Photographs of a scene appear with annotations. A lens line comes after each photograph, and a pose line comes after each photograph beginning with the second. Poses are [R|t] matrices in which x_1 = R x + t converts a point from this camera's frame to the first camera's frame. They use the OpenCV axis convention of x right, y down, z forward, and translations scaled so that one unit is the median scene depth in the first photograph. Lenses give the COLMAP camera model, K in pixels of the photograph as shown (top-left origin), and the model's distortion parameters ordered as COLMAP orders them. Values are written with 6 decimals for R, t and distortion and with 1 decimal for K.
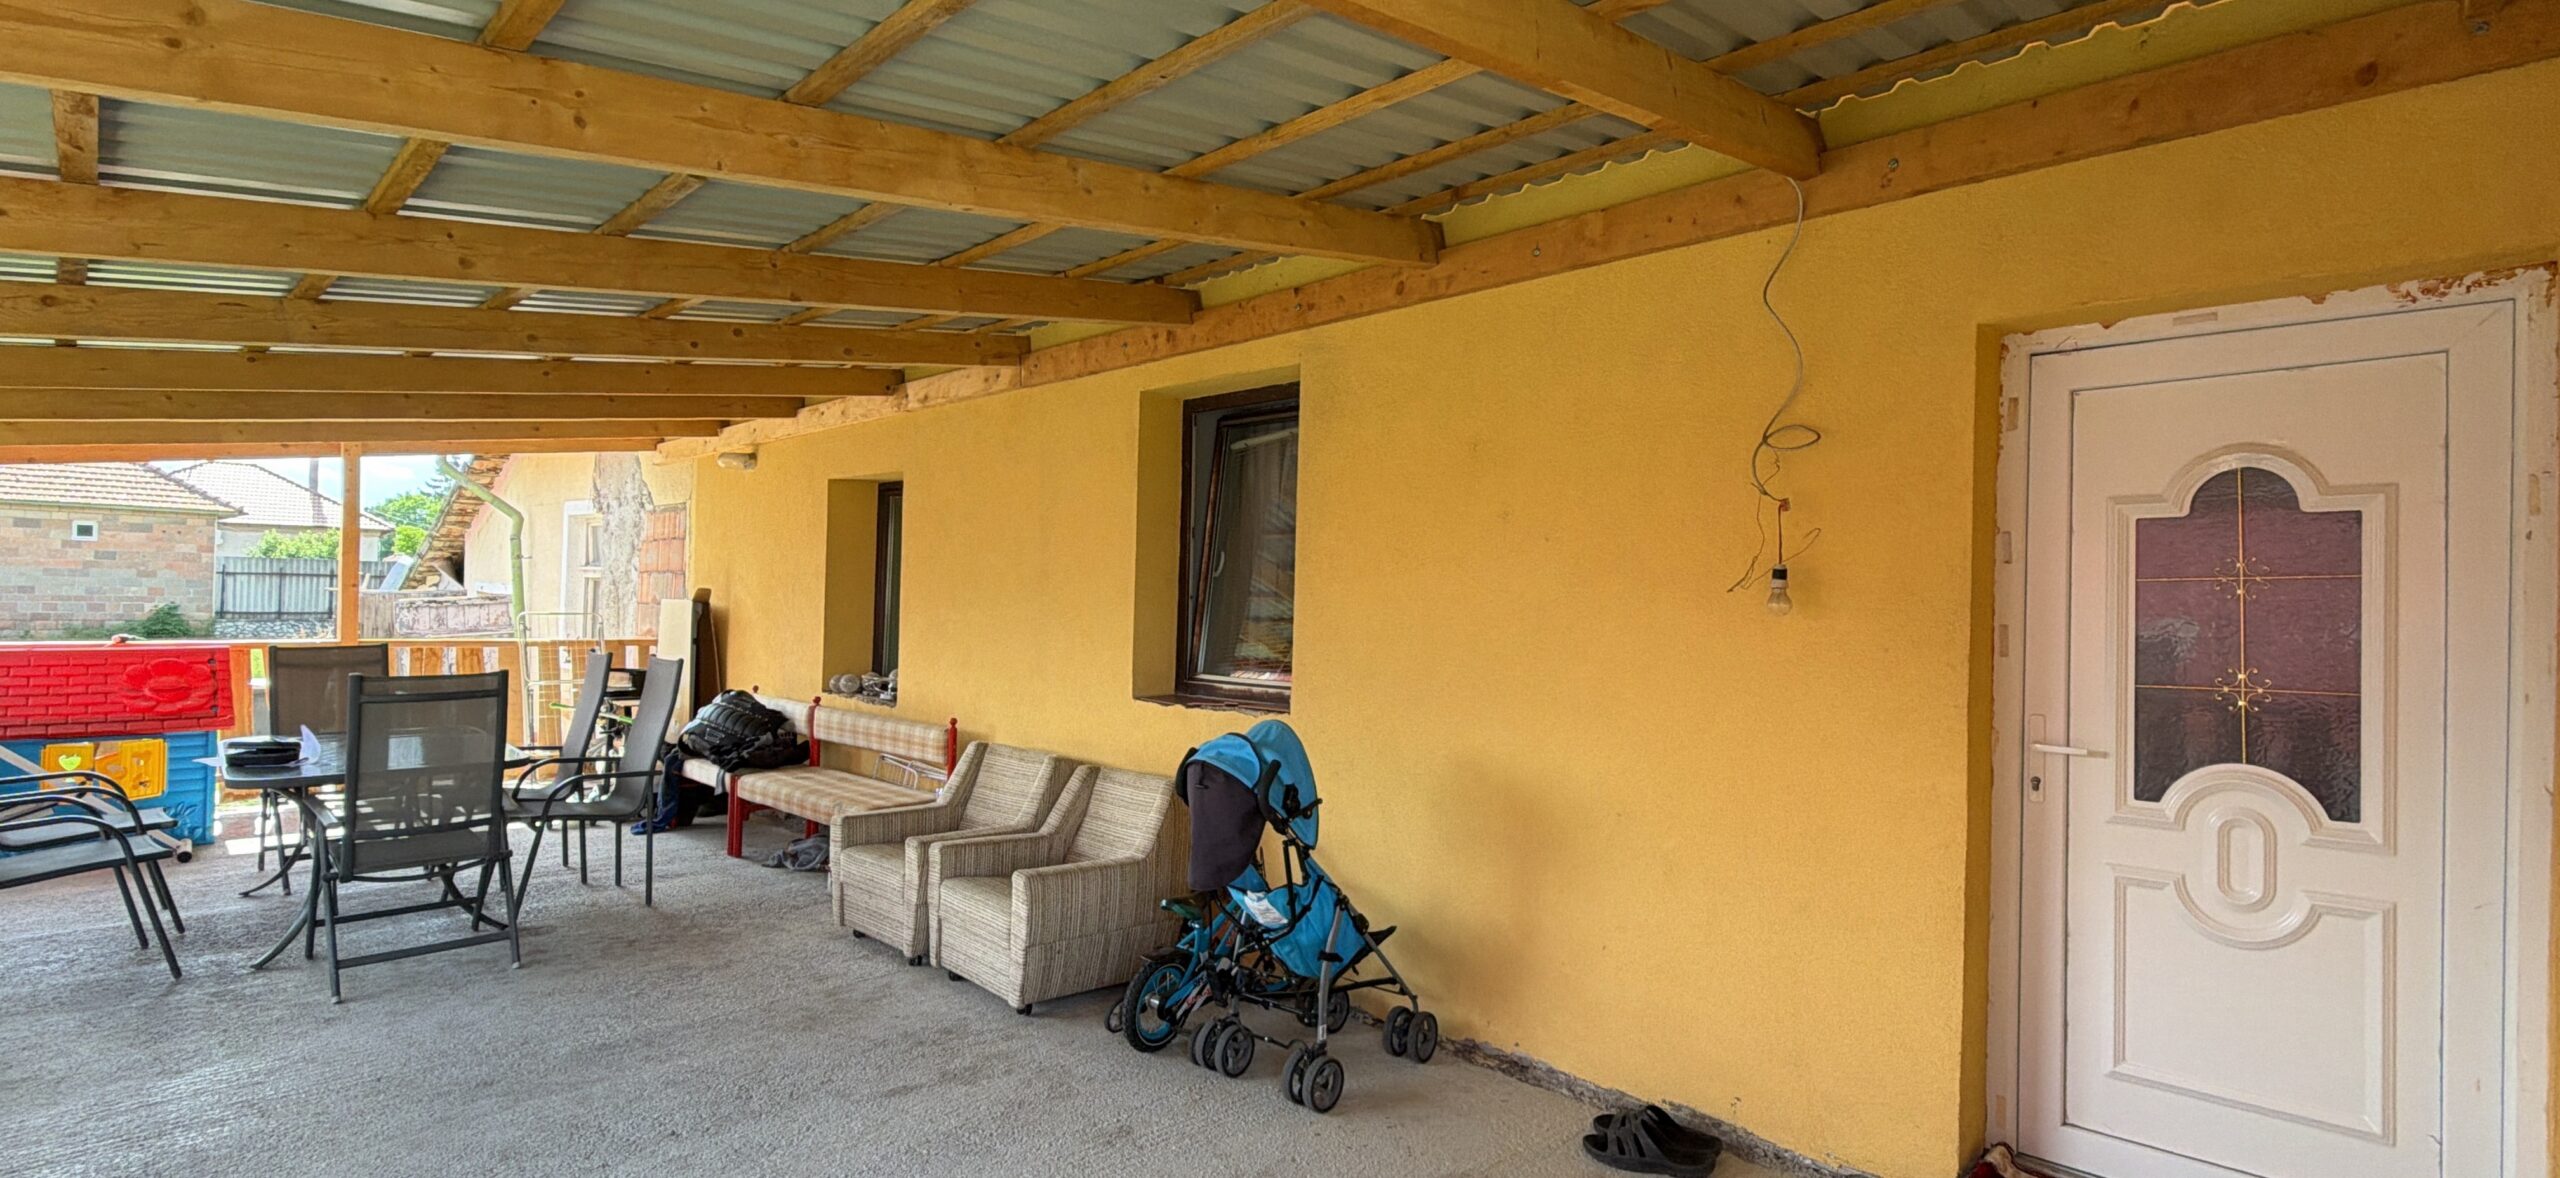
lens RADIAL K [[1161.9, 0, 1280.0], [0, 1161.9, 589.0], [0, 0, 1]] dist [-0.003299, 0.010072]
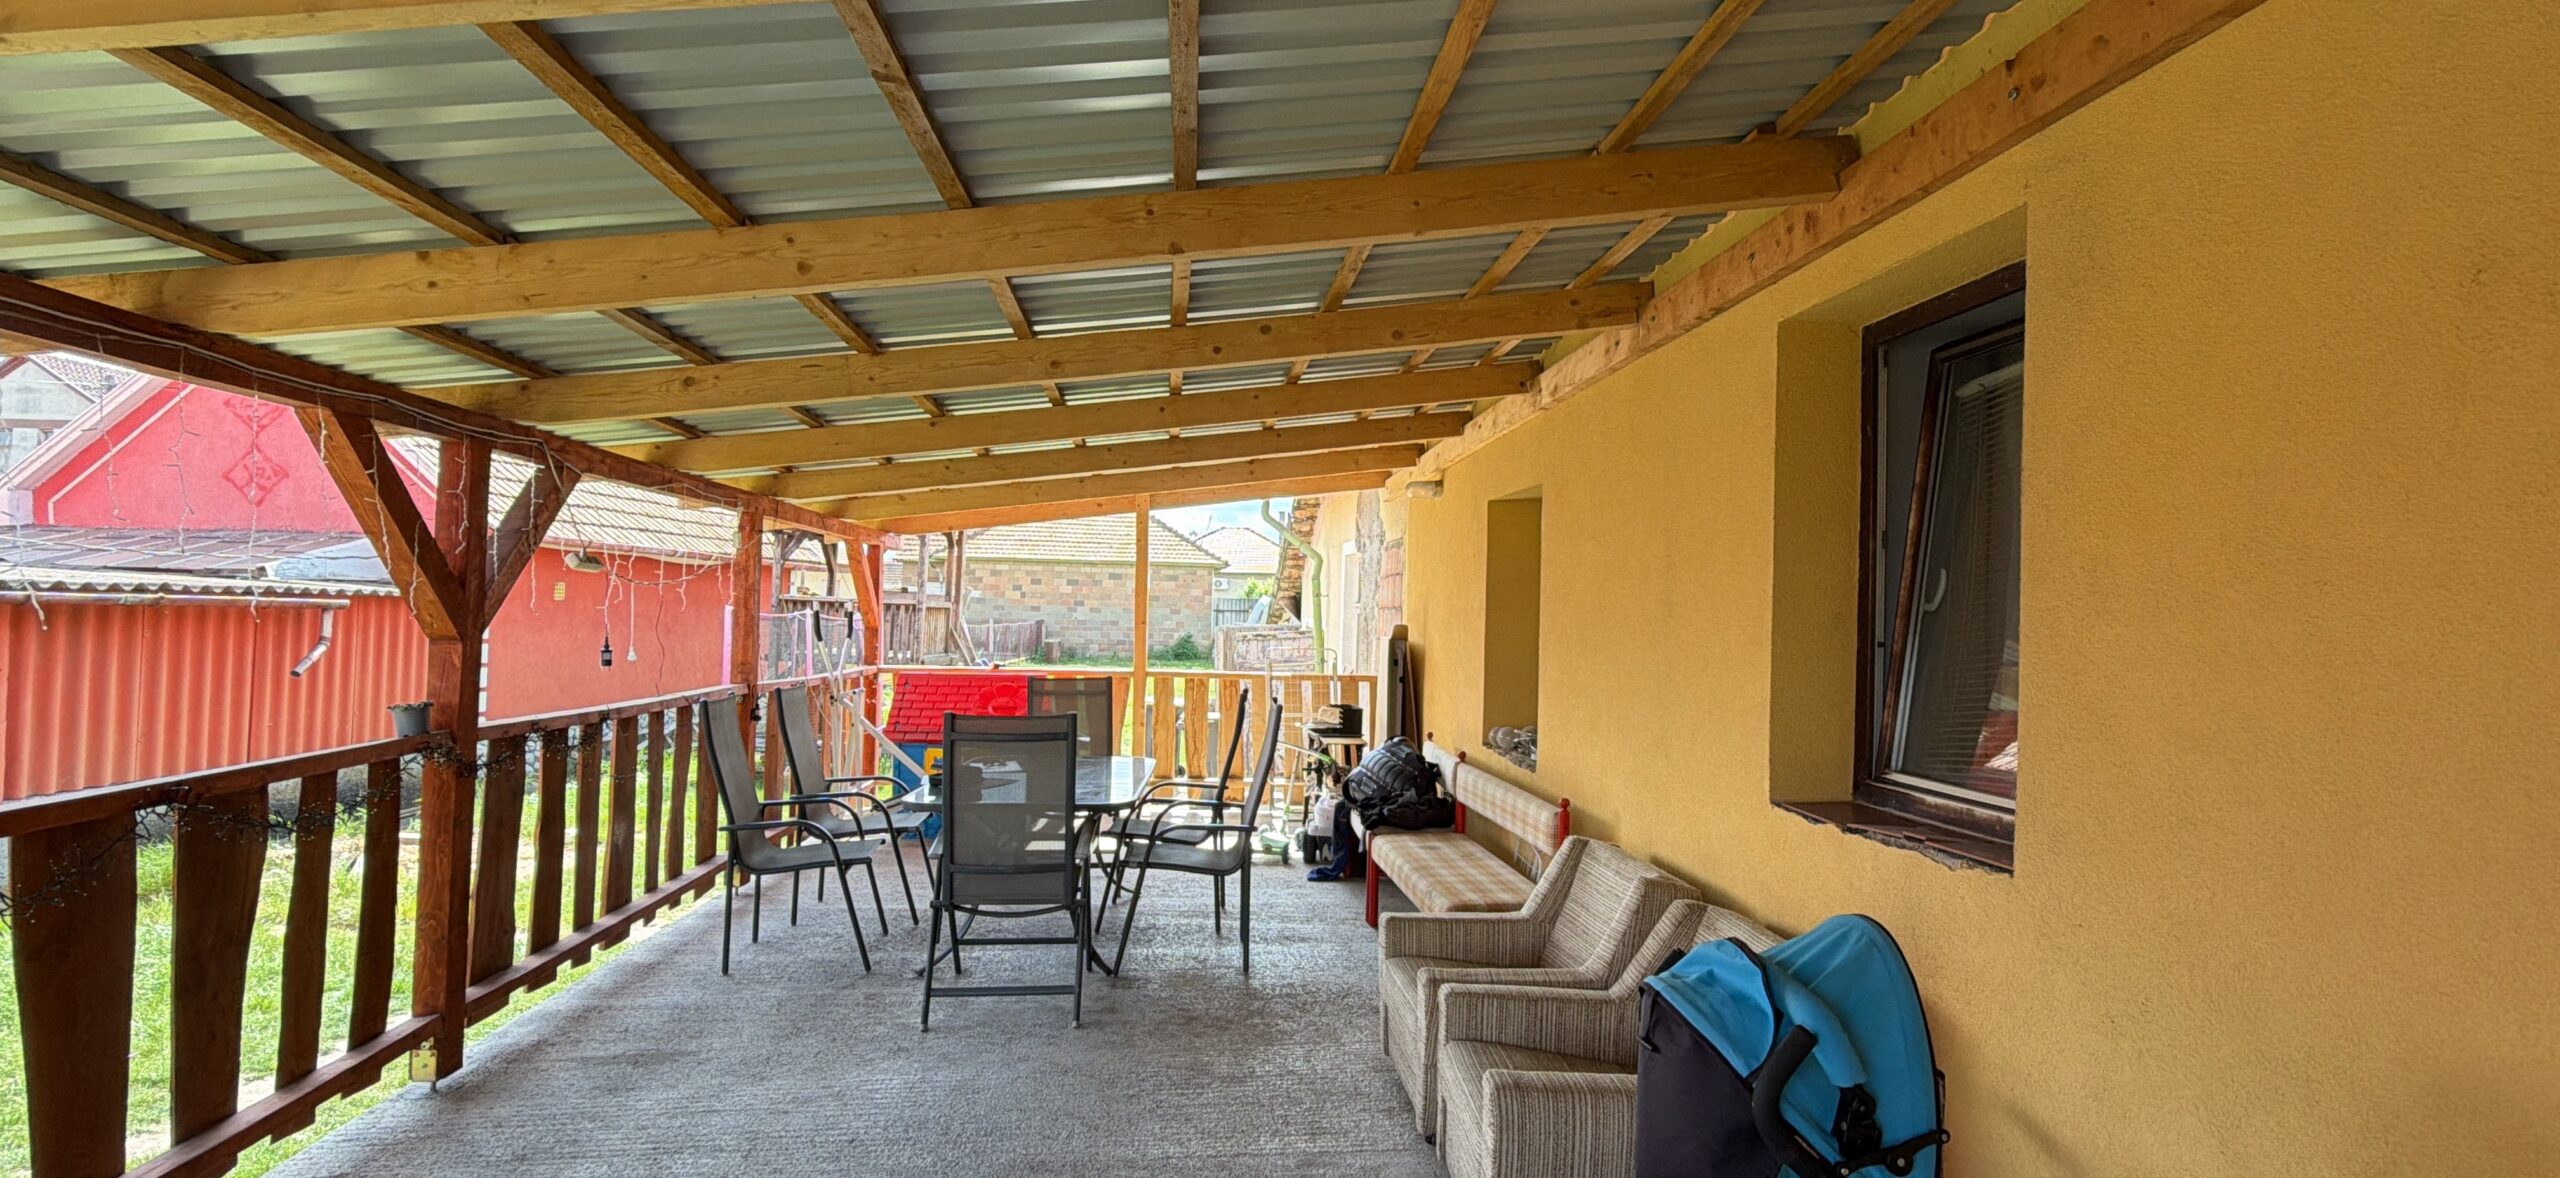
lens RADIAL K [[1161.9, 0, 1280.0], [0, 1161.9, 589.0], [0, 0, 1]] dist [-0.003299, 0.010072]
pose [[0.754343, -0.019729, -0.656183, 0.089430], [0.001637, 0.999602, -0.028173, -0.005474], [0.656478, 0.020178, 0.754075, 0.334683]]
